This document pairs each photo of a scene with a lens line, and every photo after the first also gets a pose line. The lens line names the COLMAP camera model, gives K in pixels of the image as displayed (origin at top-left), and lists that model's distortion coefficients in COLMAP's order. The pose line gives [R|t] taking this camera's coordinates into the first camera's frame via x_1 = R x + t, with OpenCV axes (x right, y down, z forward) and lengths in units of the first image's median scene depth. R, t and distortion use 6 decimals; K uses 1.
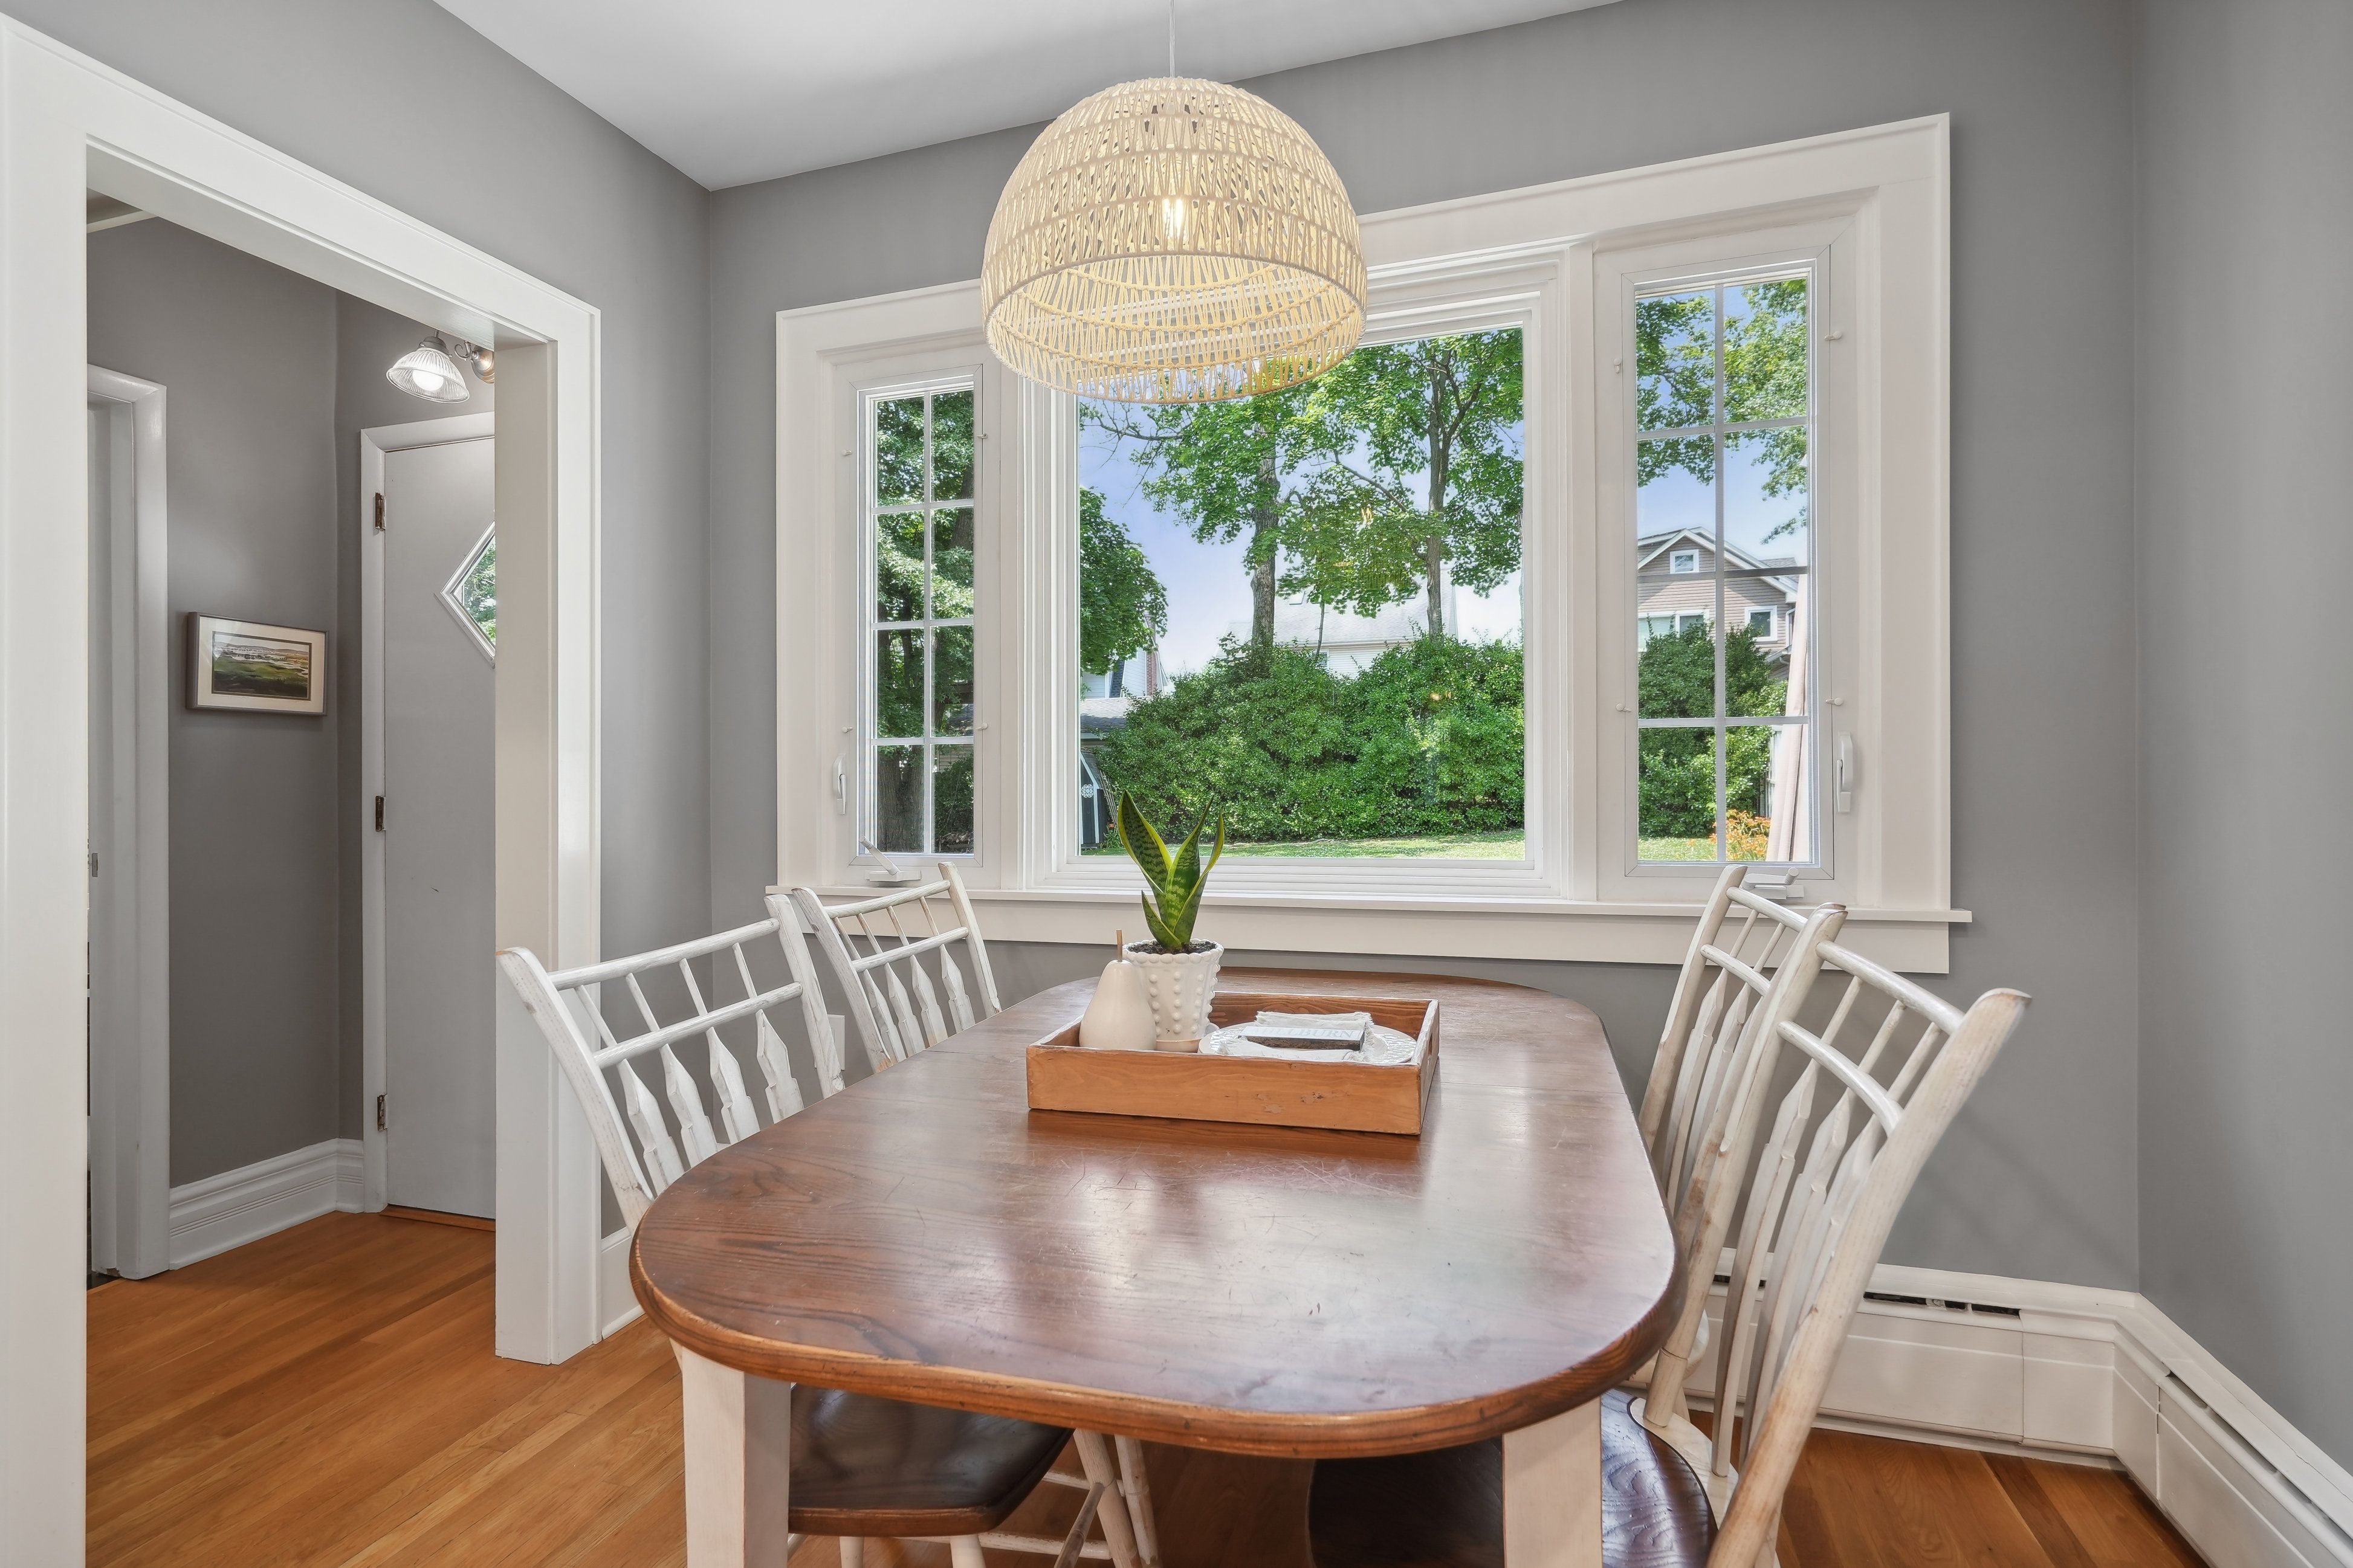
lens RADIAL K [[1092.5, 0, 1173.3], [0, 1092.5, 768.9], [0, 0, 1]] dist [-0.002195, 0.000518]
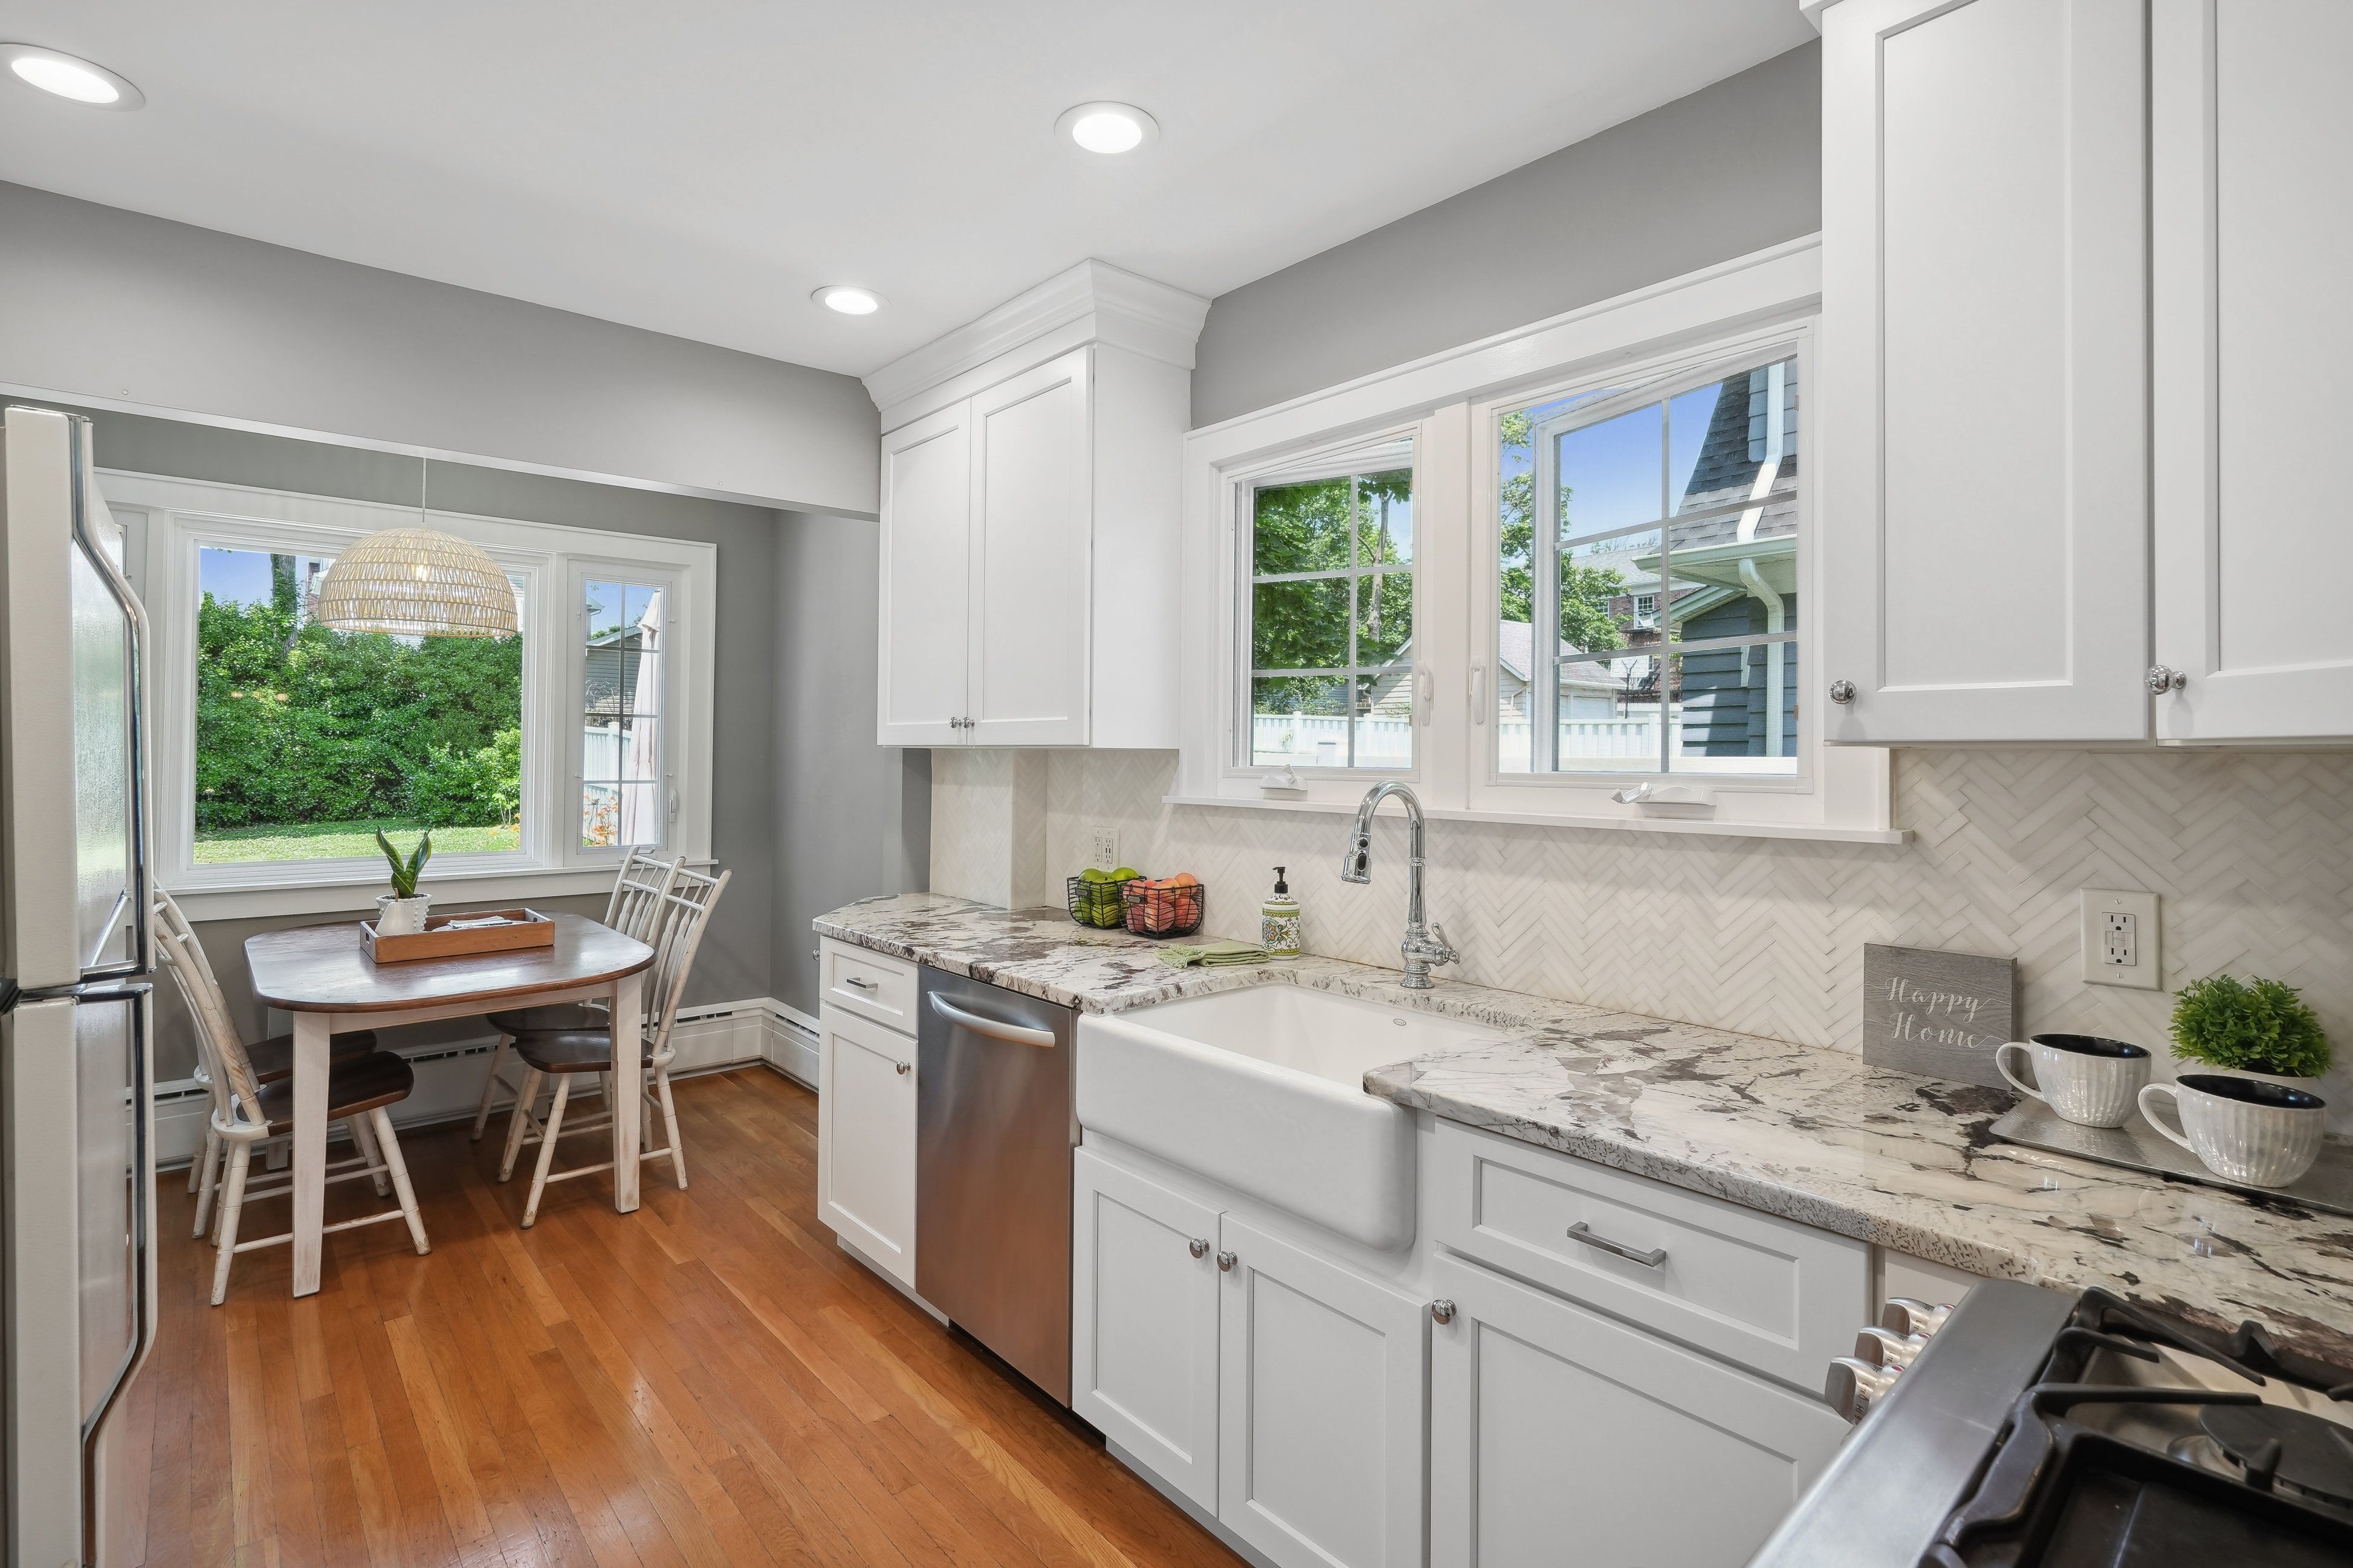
lens RADIAL K [[1092.5, 0, 1187.8], [0, 1092.5, 774.6], [0, 0, 1]] dist [-0.002195, 0.000518]
pose [[0.503580, 0.004200, 0.863939, -0.881359], [-0.022332, 0.999717, 0.008157, -0.109881], [-0.863660, -0.023401, 0.503531, -1.174181]]
